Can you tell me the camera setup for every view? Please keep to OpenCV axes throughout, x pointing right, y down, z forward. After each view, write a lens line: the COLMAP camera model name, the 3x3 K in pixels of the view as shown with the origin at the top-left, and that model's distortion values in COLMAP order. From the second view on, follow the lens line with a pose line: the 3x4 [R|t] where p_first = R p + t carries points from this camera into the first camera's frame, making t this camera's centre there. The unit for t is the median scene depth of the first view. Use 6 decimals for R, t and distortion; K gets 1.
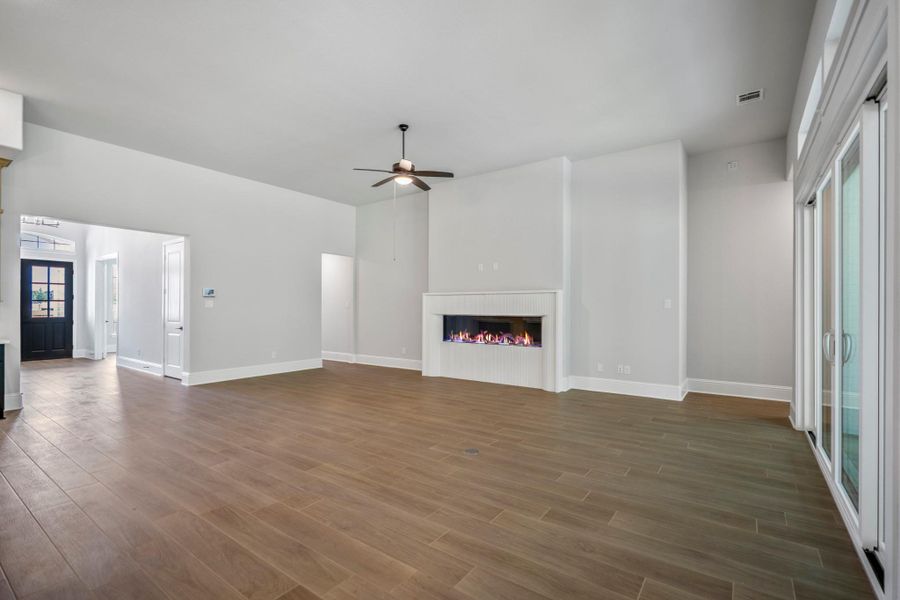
lens RADIAL K [[417.0, 0, 449.4], [0, 417.0, 307.8], [0, 0, 1]] dist [-0.000915, -0.000791]
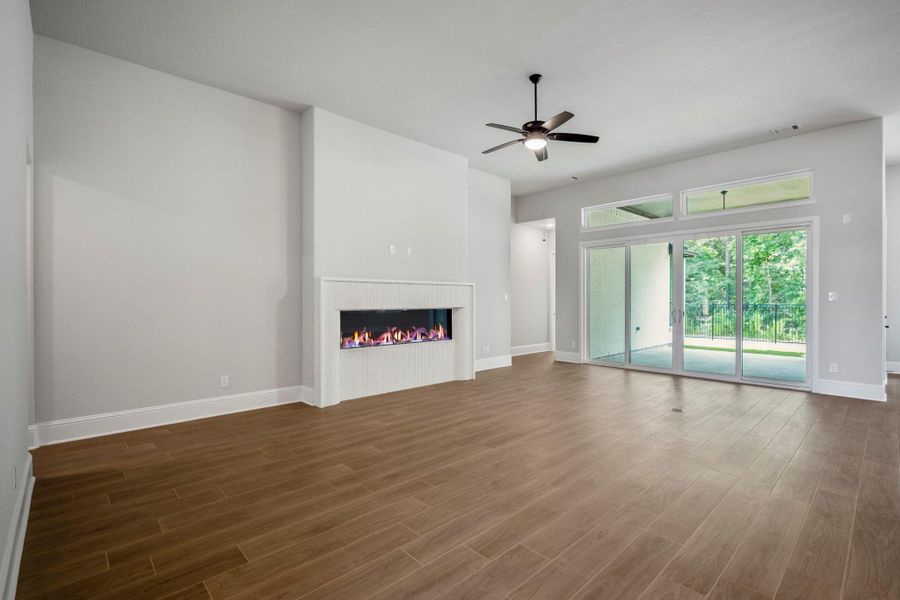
lens RADIAL K [[417.0, 0, 454.4], [0, 417.0, 298.0], [0, 0, 1]] dist [-0.000915, -0.000791]
pose [[0.184532, 0.000771, 0.982826, -0.693430], [-0.000403, 1.000000, -0.000708, -0.002371], [-0.982826, -0.000265, 0.184532, 0.740581]]
